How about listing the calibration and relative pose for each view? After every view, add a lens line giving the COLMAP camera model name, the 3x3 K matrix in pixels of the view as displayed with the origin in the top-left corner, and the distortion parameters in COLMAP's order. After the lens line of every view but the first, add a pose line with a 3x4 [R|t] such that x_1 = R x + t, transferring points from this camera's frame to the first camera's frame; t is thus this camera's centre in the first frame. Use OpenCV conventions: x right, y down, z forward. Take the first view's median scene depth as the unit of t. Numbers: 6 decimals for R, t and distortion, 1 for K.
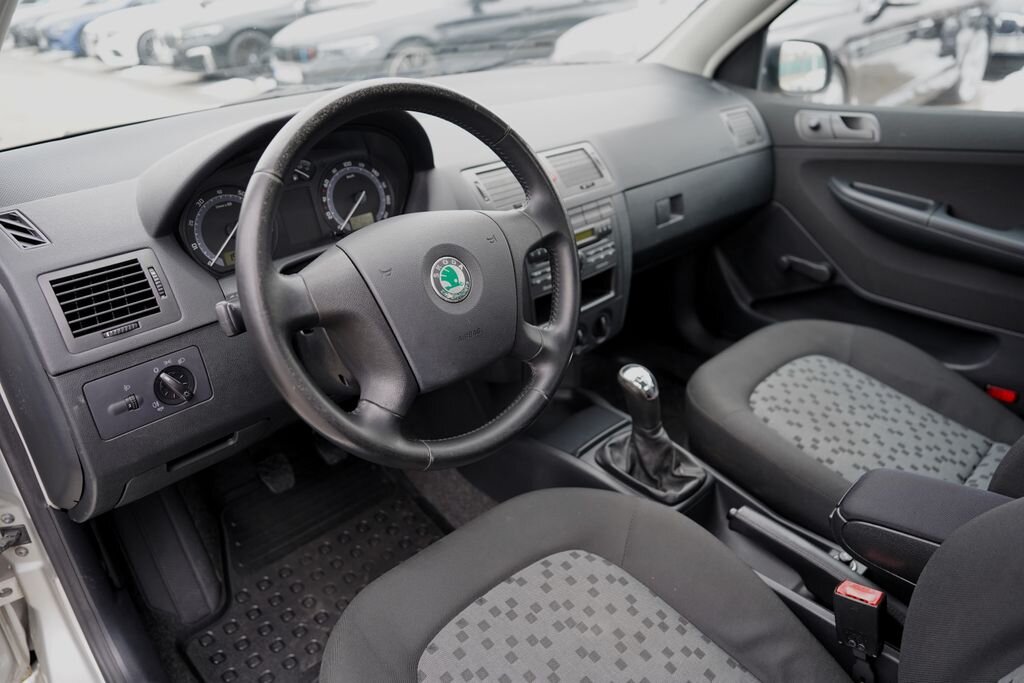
lens RADIAL K [[701.6, 0, 491.7], [0, 701.6, 336.3], [0, 0, 1]] dist [-0.049043, 0.022880]
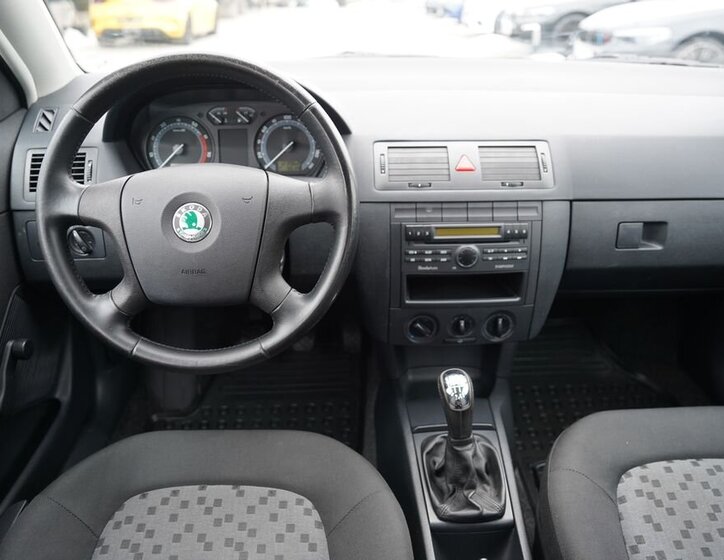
lens RADIAL K [[552.1, 0, 350.4], [0, 552.1, 278.5], [0, 0, 1]] dist [-0.066895, 0.028289]
pose [[0.755871, 0.331679, -0.564489, 0.508329], [-0.308681, 0.940880, 0.139502, -0.148946], [0.577386, 0.068802, 0.813567, 0.301634]]
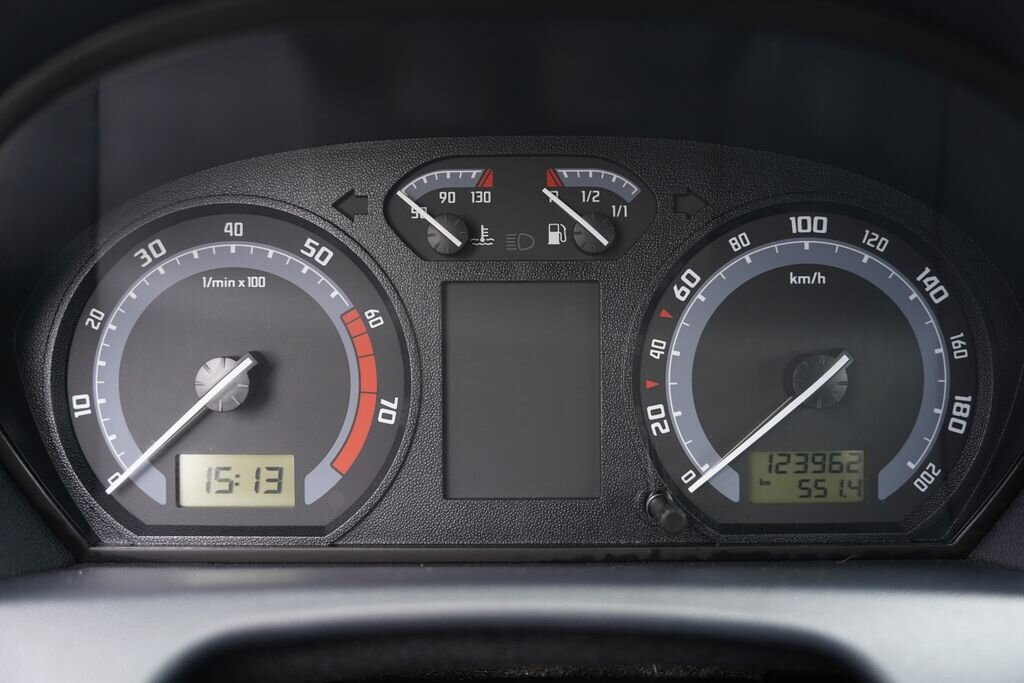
lens RADIAL K [[970.1, 0, 516.8], [0, 970.1, 351.5], [0, 0, 1]] dist [-0.031715, 0.000000]
pose [[0.741096, 0.259820, -0.619088, -0.069412], [-0.321009, 0.946985, 0.013160, -0.179303], [0.589686, 0.188980, 0.785211, 0.695856]]
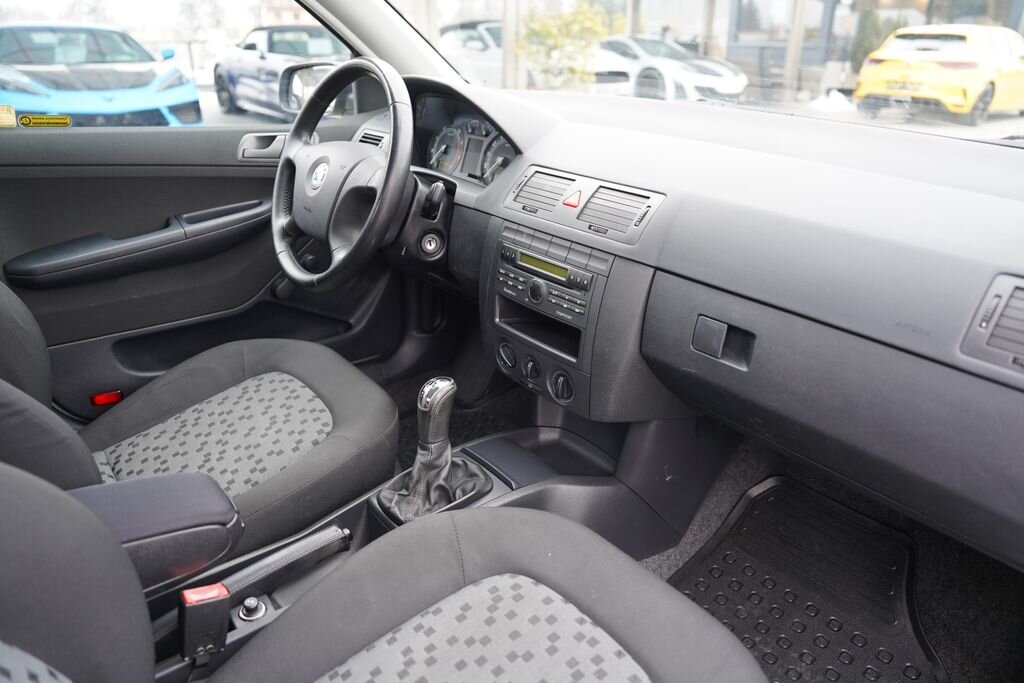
lens RADIAL K [[701.6, 0, 510.4], [0, 701.6, 321.2], [0, 0, 1]] dist [-0.049043, 0.022880]
pose [[-0.067229, 0.397672, -0.915061, 1.133001], [-0.463354, 0.799793, 0.381620, -0.467790], [0.883620, 0.449653, 0.130493, 0.974806]]
